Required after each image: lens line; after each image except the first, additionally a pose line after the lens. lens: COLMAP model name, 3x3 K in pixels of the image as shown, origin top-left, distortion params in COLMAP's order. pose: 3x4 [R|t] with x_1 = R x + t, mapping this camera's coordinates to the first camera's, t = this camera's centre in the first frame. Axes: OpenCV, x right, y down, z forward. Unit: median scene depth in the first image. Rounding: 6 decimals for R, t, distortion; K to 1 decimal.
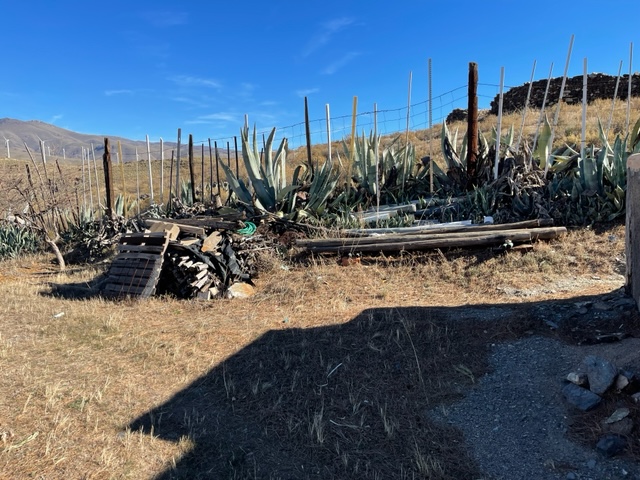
lens RADIAL K [[487.0, 0, 318.6], [0, 487.0, 234.4], [0, 0, 1]] dist [0.070032, -0.080761]
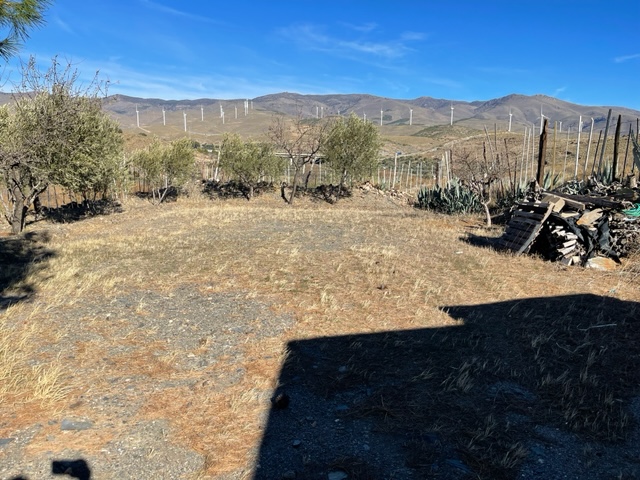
lens RADIAL K [[487.0, 0, 318.6], [0, 487.0, 234.4], [0, 0, 1]] dist [0.070032, -0.080761]
pose [[0.607490, 0.164270, -0.777156, 0.286813], [-0.122675, 0.986047, 0.112530, 0.003030], [0.784797, 0.026976, 0.619166, -0.171052]]
